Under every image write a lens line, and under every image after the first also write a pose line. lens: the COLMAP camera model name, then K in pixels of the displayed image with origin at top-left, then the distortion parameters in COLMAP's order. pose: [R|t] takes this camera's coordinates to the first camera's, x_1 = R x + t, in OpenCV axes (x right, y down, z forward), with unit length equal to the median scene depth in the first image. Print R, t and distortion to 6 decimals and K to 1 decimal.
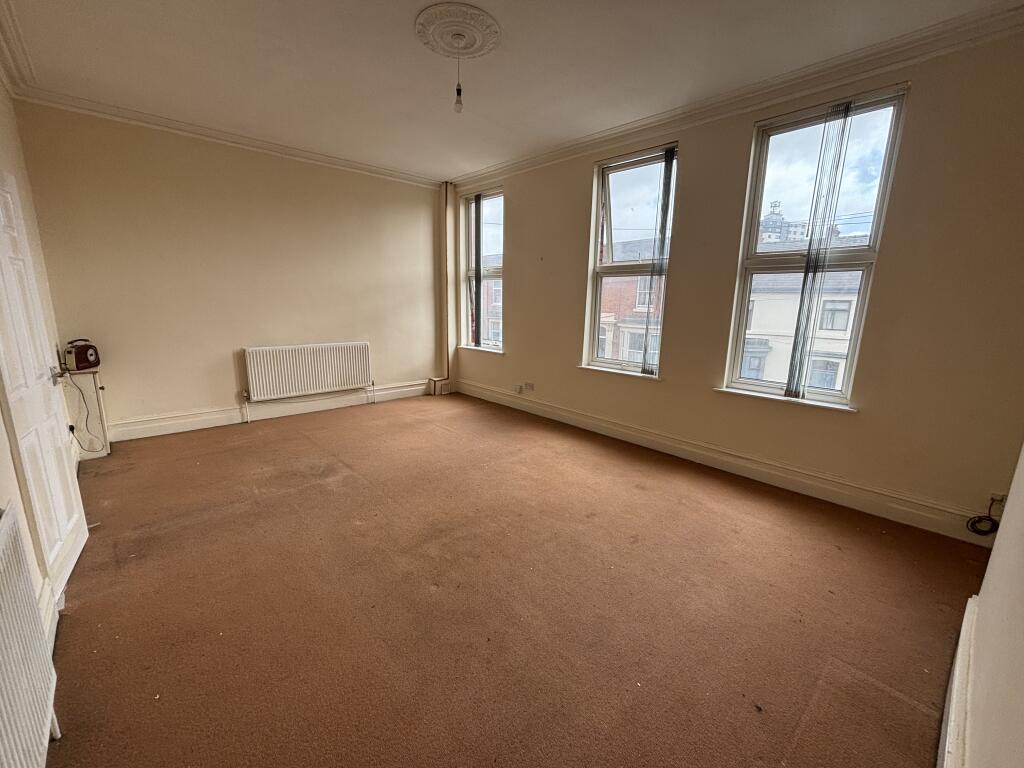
lens RADIAL K [[410.2, 0, 512.7], [0, 410.2, 386.4], [0, 0, 1]] dist [-0.000884, -0.004534]
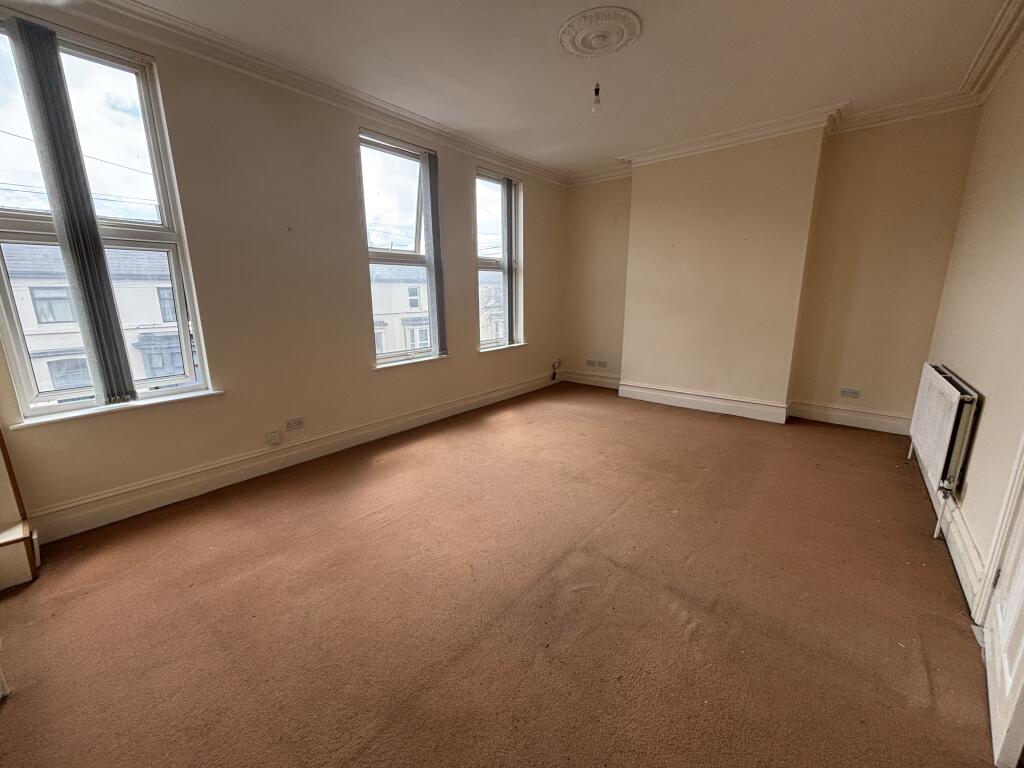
lens RADIAL K [[410.2, 0, 512.7], [0, 410.2, 386.4], [0, 0, 1]] dist [-0.000884, -0.004534]
pose [[-0.137115, -0.241323, 0.960710, -0.678395], [0.206373, 0.941628, 0.265984, -0.174531], [-0.968819, 0.234735, -0.079309, 0.771994]]
